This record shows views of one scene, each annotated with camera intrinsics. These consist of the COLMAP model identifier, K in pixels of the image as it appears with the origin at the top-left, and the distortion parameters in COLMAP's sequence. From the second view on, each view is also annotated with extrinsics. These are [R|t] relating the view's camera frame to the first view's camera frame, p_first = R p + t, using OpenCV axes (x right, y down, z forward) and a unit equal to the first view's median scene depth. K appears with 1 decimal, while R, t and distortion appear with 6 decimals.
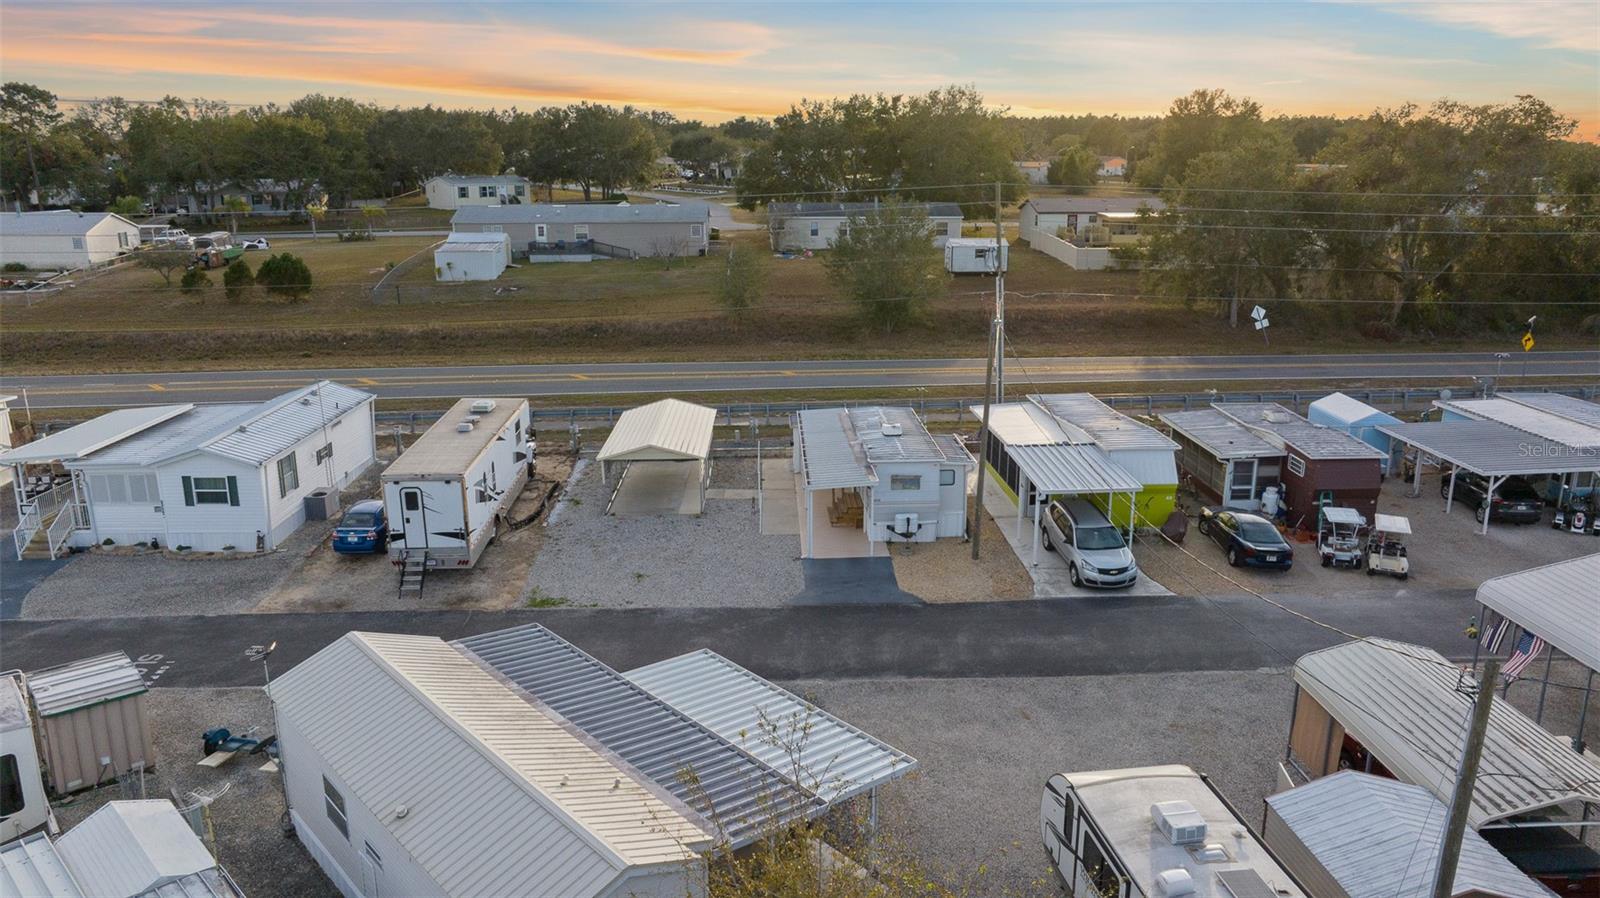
lens RADIAL K [[1123.4, 0, 806.2], [0, 1123.4, 445.5], [0, 0, 1]] dist [-0.018165, 0.000067]
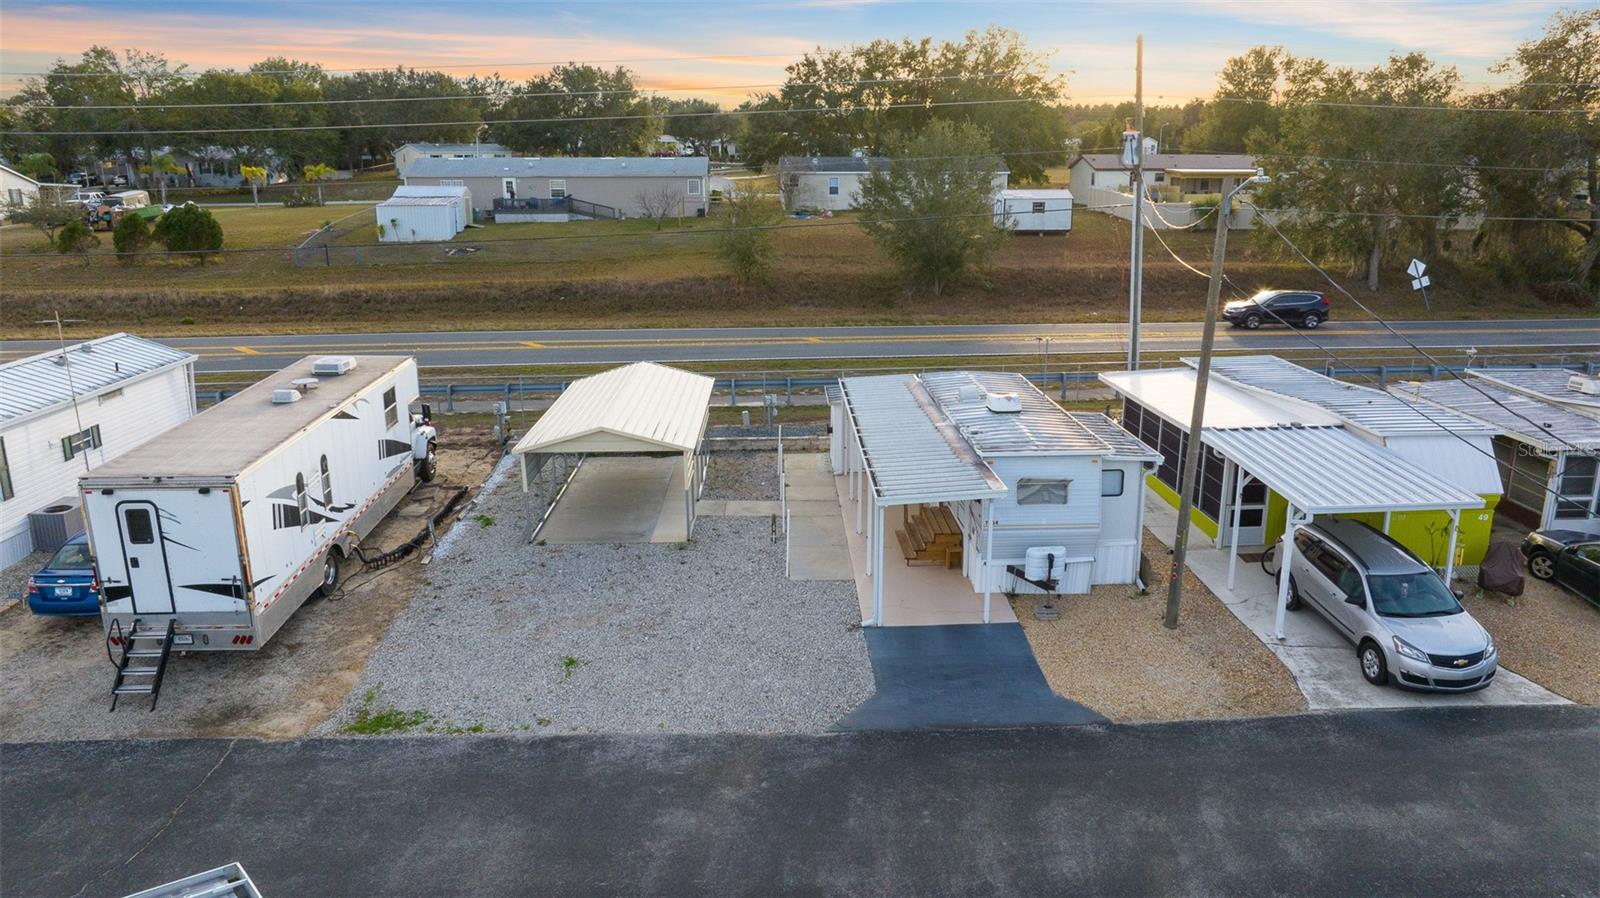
lens RADIAL K [[1123.4, 0, 805.5], [0, 1123.4, 450.4], [0, 0, 1]] dist [-0.018165, 0.000067]
pose [[0.999994, 0.000814, -0.003252, -0.026145], [-0.000804, 0.999995, 0.002982, 0.008966], [0.003255, -0.002979, 0.999990, 0.367328]]
